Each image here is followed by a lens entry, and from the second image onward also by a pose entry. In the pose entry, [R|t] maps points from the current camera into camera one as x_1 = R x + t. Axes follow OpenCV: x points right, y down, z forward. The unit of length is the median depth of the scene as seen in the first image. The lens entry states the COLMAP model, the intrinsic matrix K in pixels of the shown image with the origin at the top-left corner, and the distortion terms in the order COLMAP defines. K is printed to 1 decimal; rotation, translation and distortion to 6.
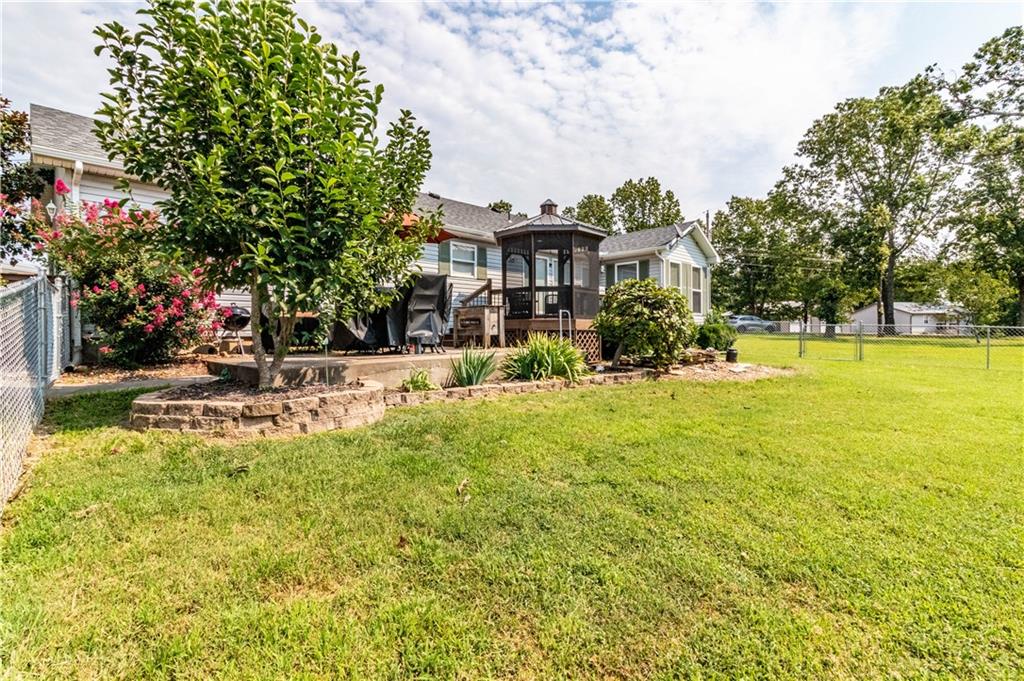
lens RADIAL K [[477.0, 0, 518.0], [0, 477.0, 334.0], [0, 0, 1]] dist [0.003245, -0.000919]
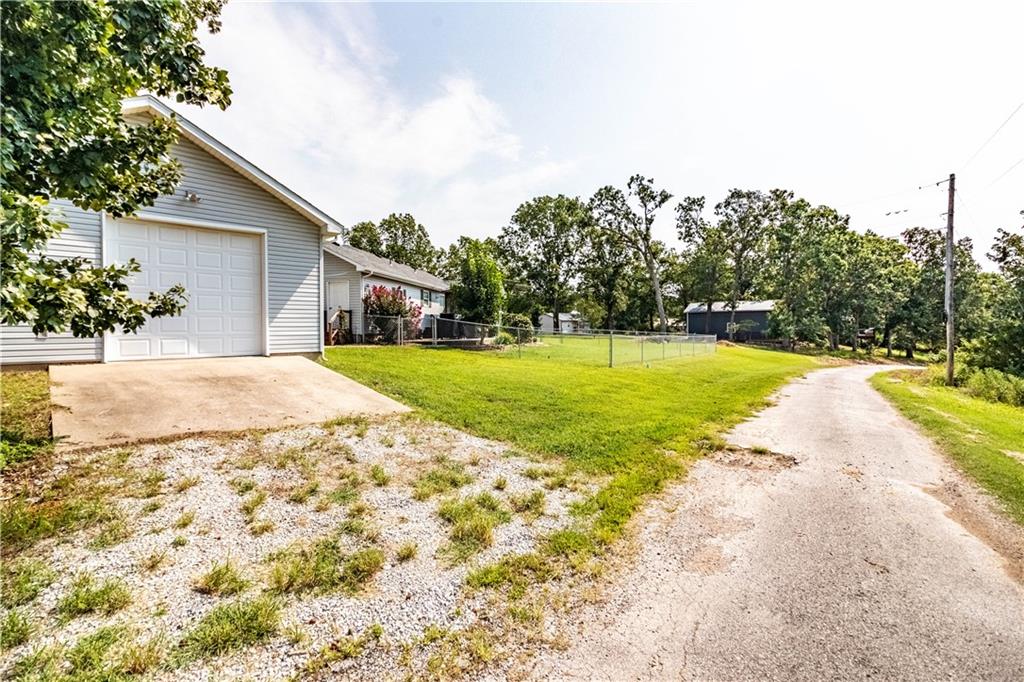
lens RADIAL K [[477.0, 0, 509.4], [0, 477.0, 337.9], [0, 0, 1]] dist [0.003245, -0.000919]
pose [[0.815100, -0.017953, 0.579043, -0.399054], [0.013705, 0.999838, 0.011708, -0.001976], [-0.579159, -0.001608, 0.815213, -0.340969]]
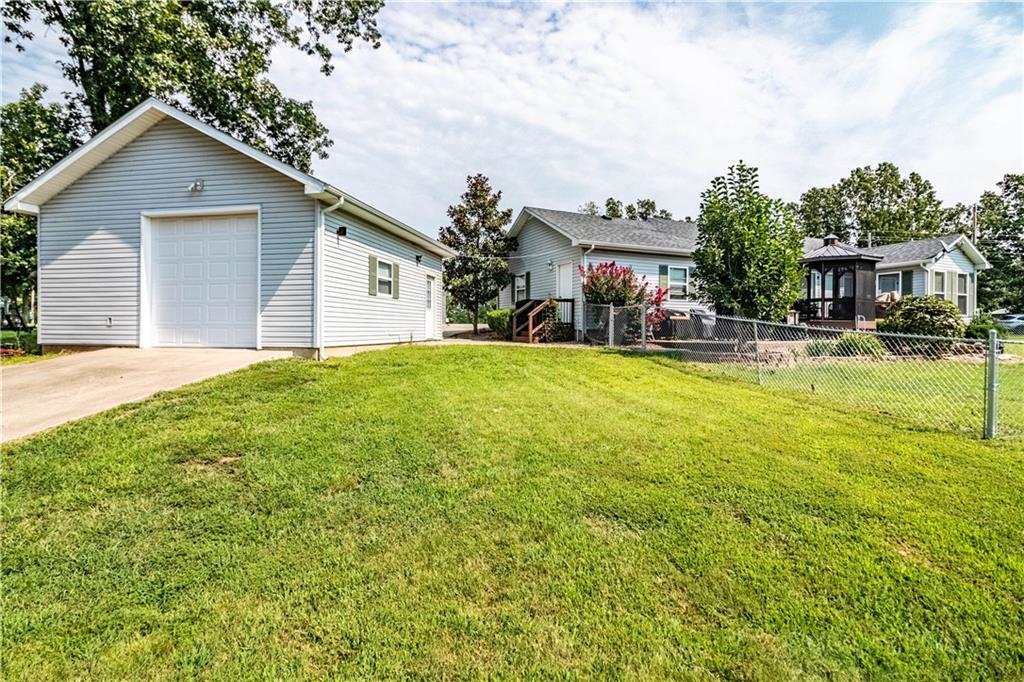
lens RADIAL K [[477.0, 0, 508.4], [0, 477.0, 346.2], [0, 0, 1]] dist [0.003245, -0.000919]
pose [[0.926203, 0.011674, -0.376843, -0.077022], [-0.003341, 0.999735, 0.022759, 0.003445], [0.377009, -0.019821, 0.925997, -0.181784]]
